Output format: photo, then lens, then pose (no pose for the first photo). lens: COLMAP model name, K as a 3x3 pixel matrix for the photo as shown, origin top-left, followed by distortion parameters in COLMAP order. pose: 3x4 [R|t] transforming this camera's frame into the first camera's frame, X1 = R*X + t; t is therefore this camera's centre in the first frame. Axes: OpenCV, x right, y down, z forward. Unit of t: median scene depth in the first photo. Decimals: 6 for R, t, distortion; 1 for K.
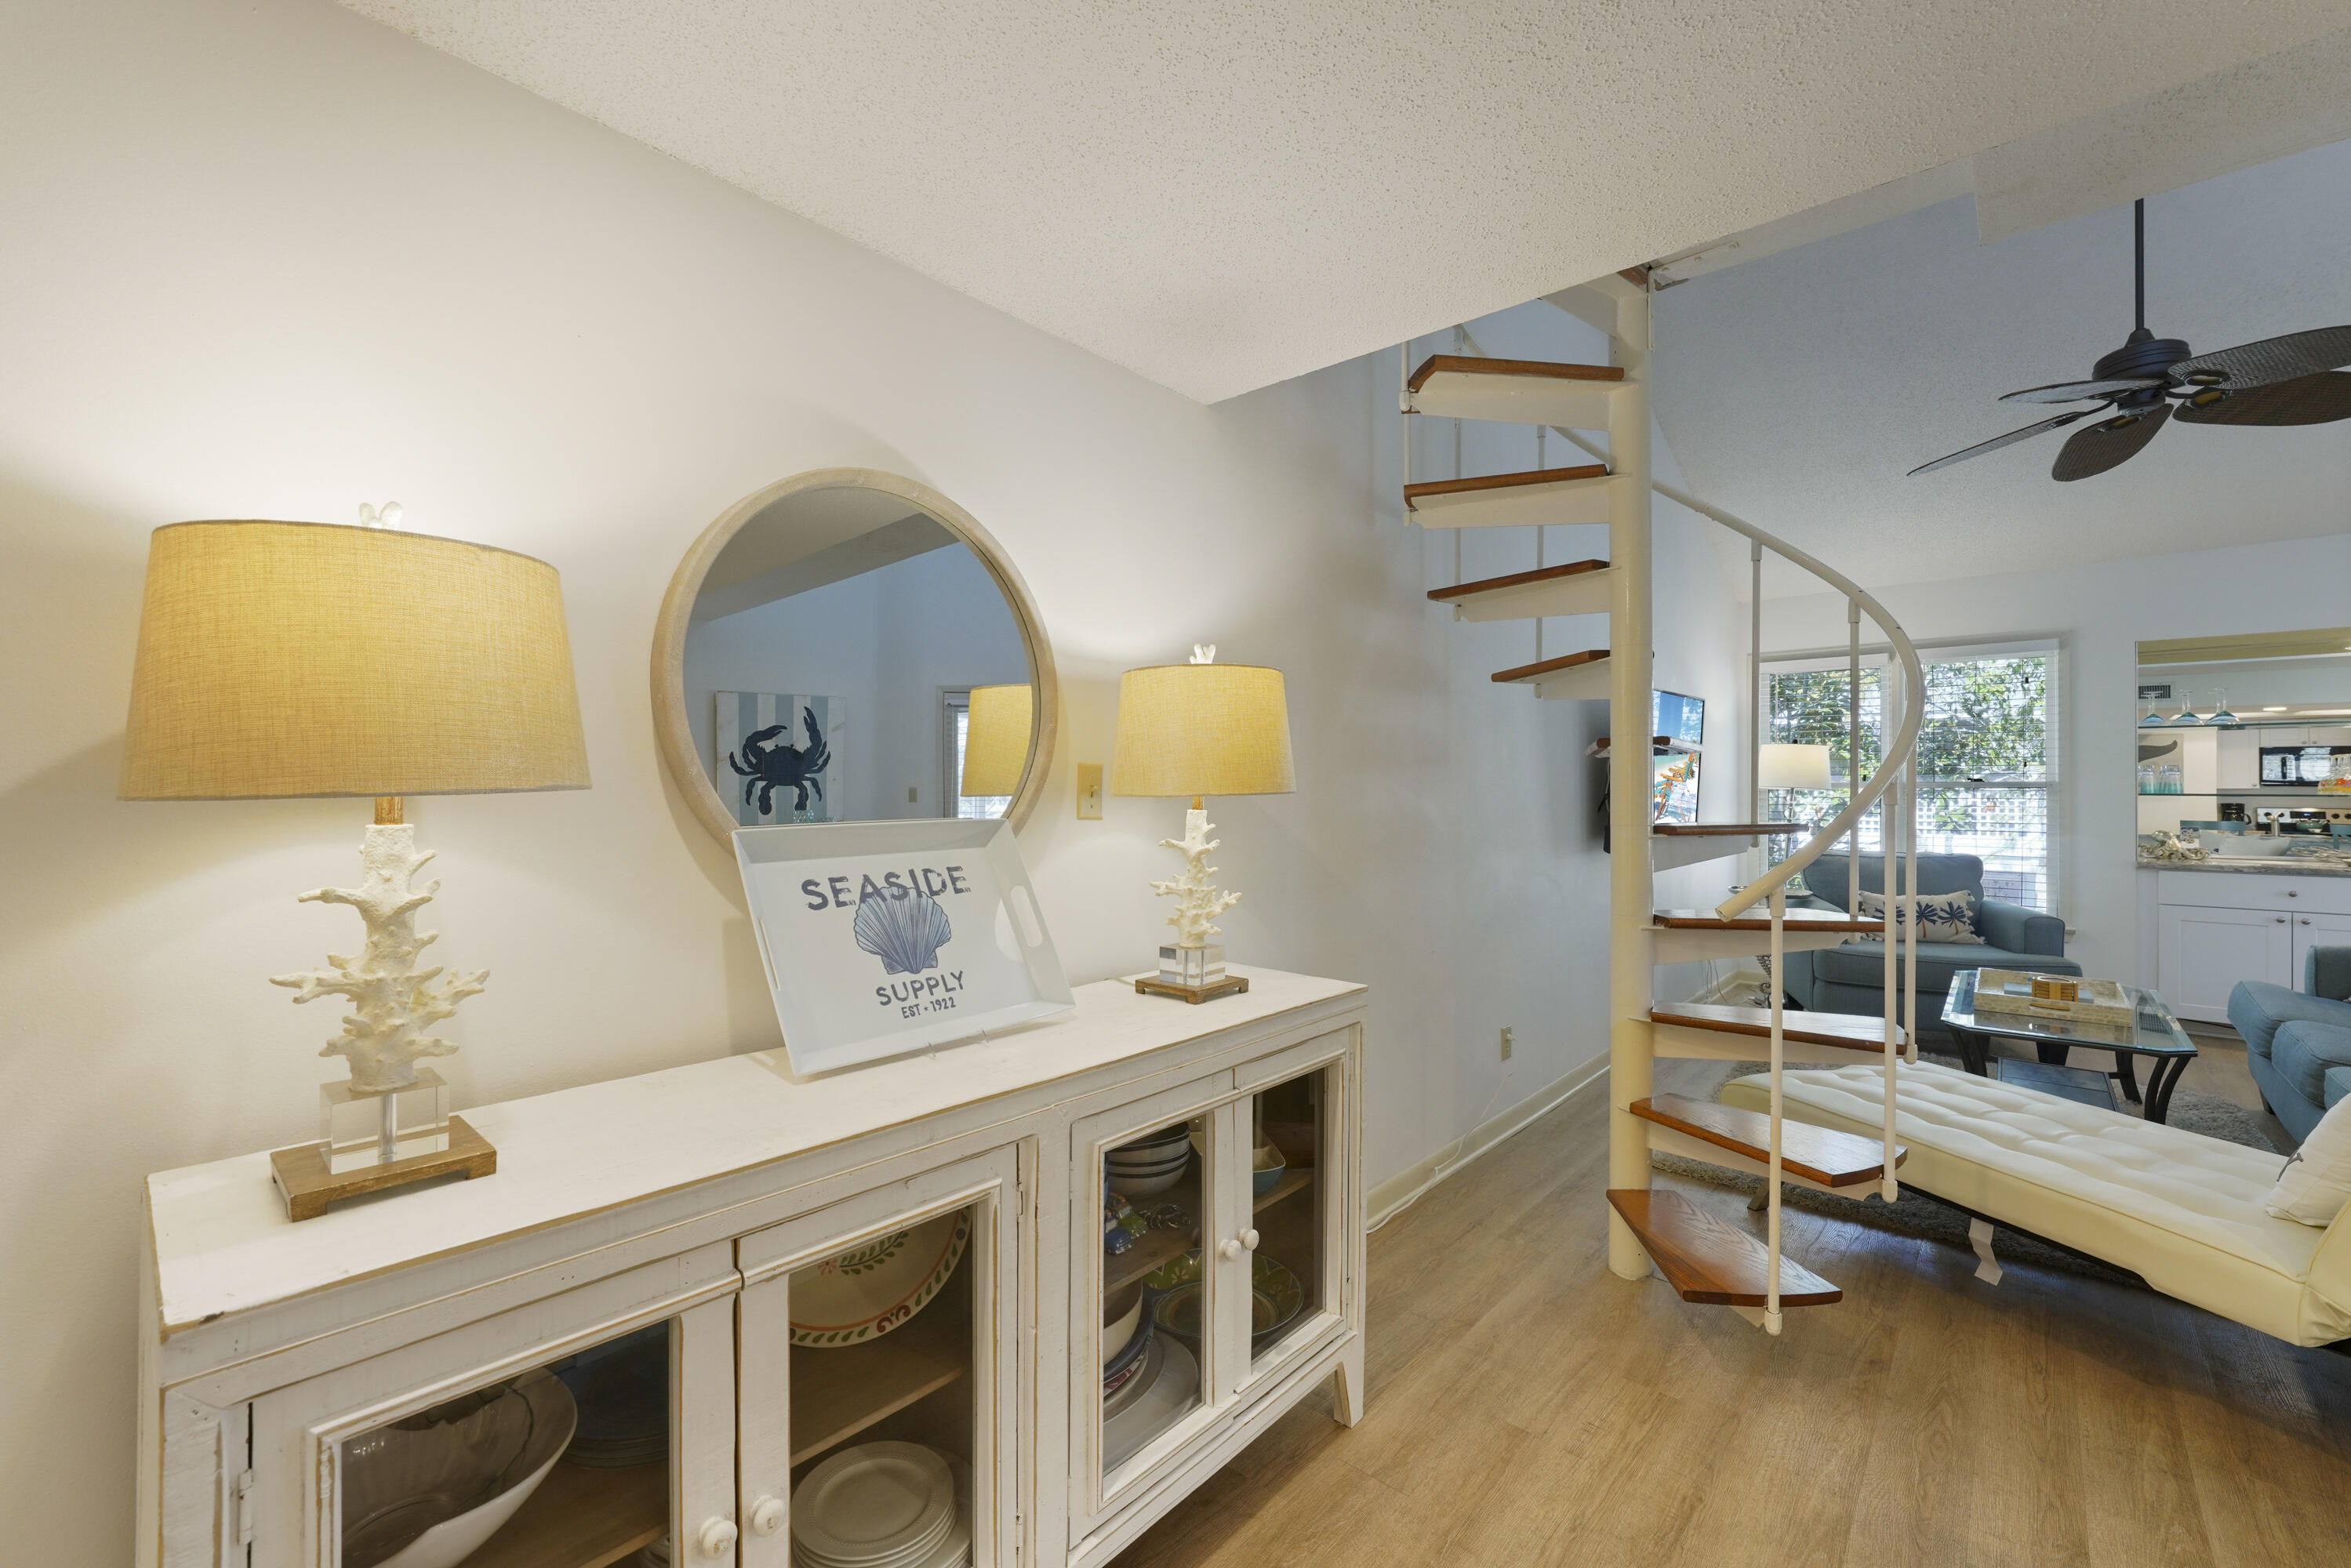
lens RADIAL K [[960.0, 0, 1175.5], [0, 960.0, 784.0], [0, 0, 1]] dist [-0.001823, 0.000005]
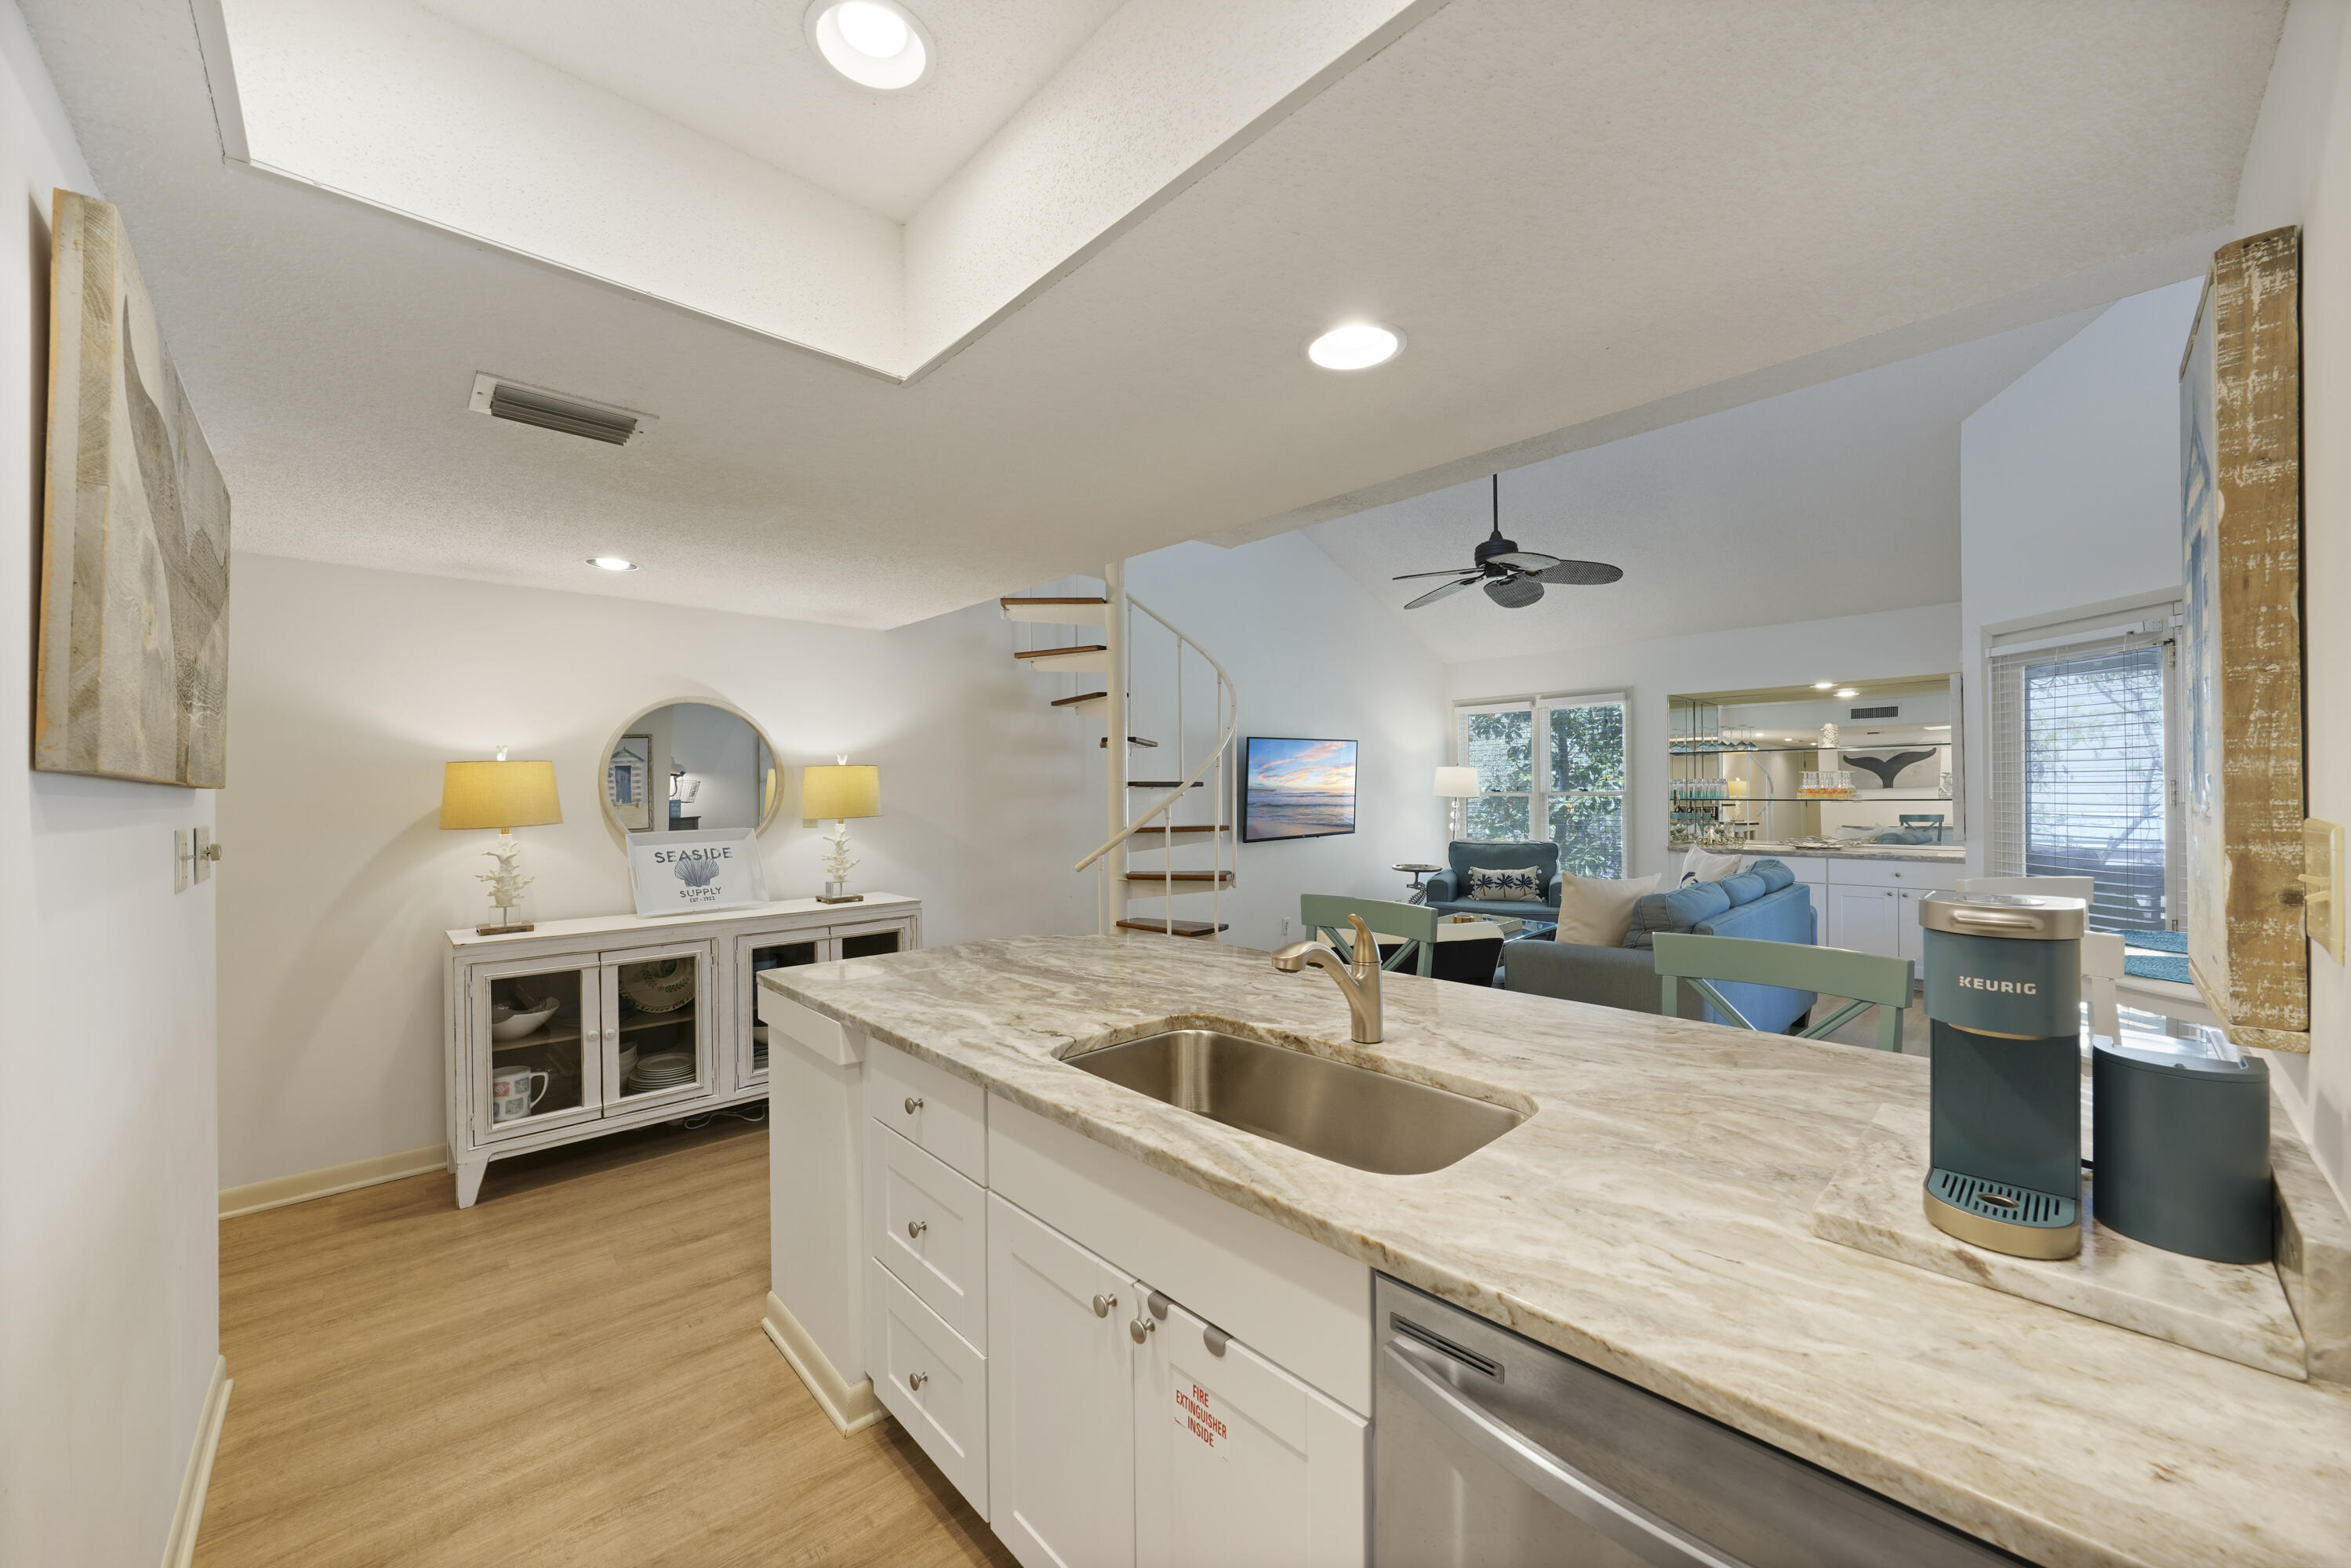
lens RADIAL K [[867.7, 0, 1172.4], [0, 867.7, 792.0], [0, 0, 1]] dist [-0.014344, 0.000101]
pose [[0.995681, -0.009792, -0.092327, 1.253648], [0.010712, 0.999898, 0.009475, -0.075909], [0.092225, -0.010423, 0.995684, -1.259644]]
